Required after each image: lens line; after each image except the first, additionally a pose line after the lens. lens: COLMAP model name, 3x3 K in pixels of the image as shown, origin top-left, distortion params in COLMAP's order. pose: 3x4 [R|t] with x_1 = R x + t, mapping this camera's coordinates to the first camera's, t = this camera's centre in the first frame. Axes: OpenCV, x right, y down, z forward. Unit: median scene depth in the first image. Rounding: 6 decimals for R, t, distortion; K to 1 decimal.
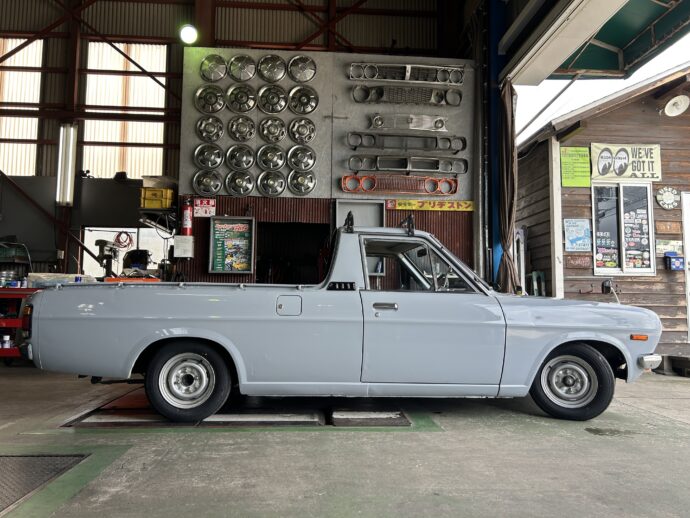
lens RADIAL K [[519.4, 0, 343.1], [0, 519.4, 259.8], [0, 0, 1]] dist [0.050256, -0.056045]
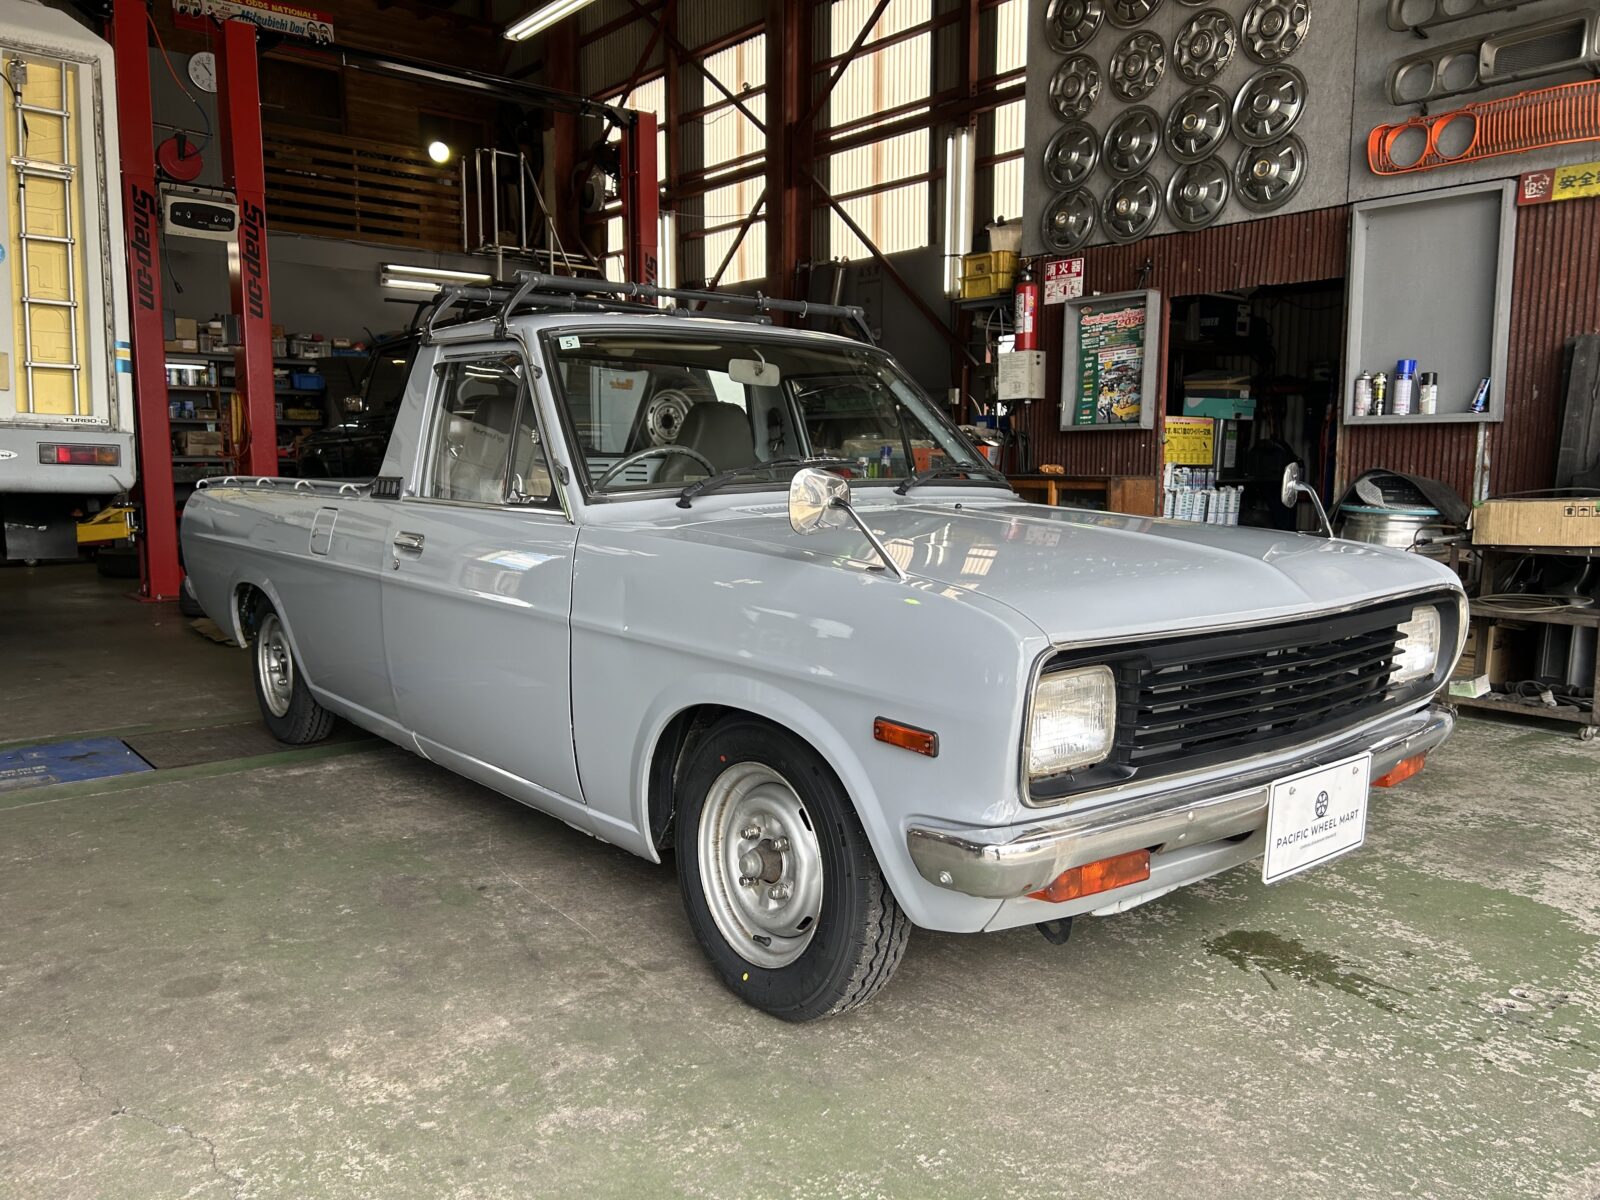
lens RADIAL K [[1204.5, 0, 795.9], [0, 1204.5, 603.2], [0, 0, 1]] dist [0.050256, -0.056045]
pose [[0.584722, 0.085525, -0.806713, 0.433966], [0.073633, 0.984727, 0.157767, -0.009123], [0.807885, -0.151651, 0.569494, 0.182660]]
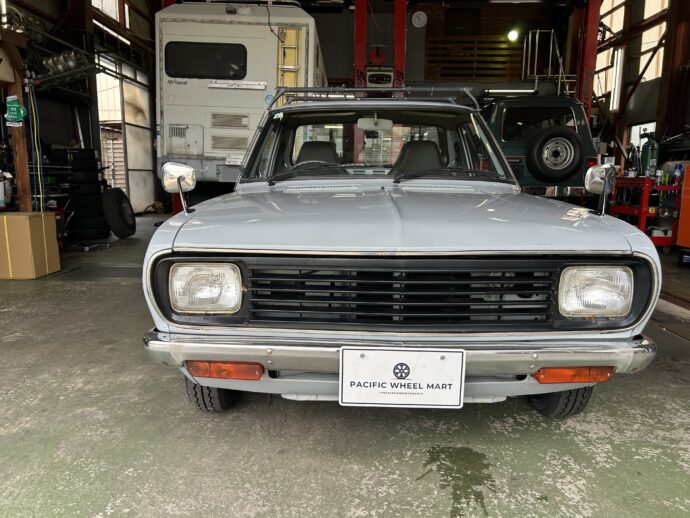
lens RADIAL K [[519.4, 0, 341.8], [0, 519.4, 260.0], [0, 0, 1]] dist [0.050256, -0.056045]
pose [[-0.083383, 0.147099, -0.985601, 0.473596], [0.075022, 0.987165, 0.140985, 0.022202], [0.993690, -0.062186, -0.093348, 0.454080]]
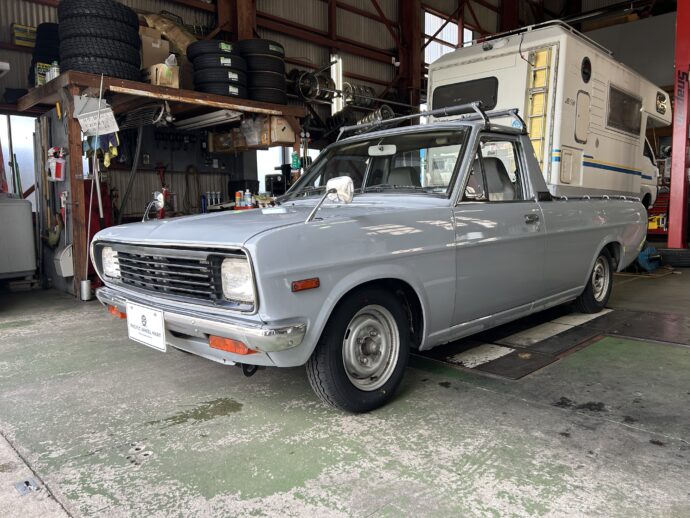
lens RADIAL K [[519.4, 0, 342.0], [0, 519.4, 265.9], [0, 0, 1]] dist [0.050256, -0.056045]
pose [[-0.757123, 0.073442, -0.649131, 0.384317], [0.065175, 0.997195, 0.036803, 0.060856], [0.650013, -0.014443, -0.759786, 0.782434]]
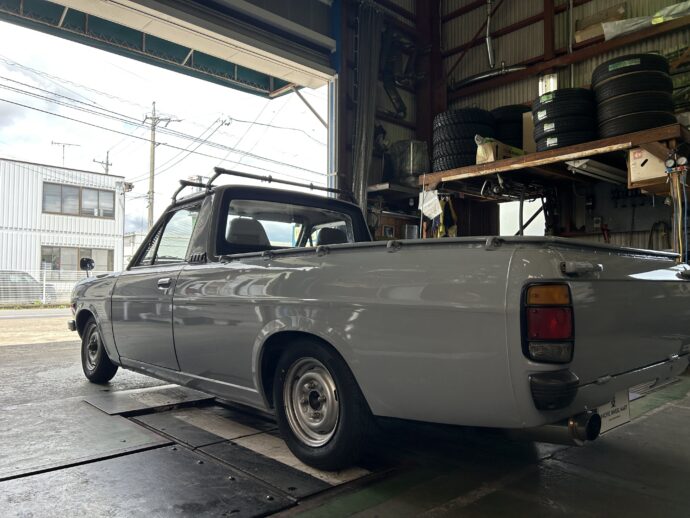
lens RADIAL K [[519.4, 0, 336.6], [0, 519.4, 264.0], [0, 0, 1]] dist [0.050256, -0.056045]
pose [[-0.618013, 0.022211, 0.785854, -0.473195], [-0.074822, 0.993402, -0.086919, 0.060556], [-0.782599, -0.112516, -0.612273, 0.711273]]
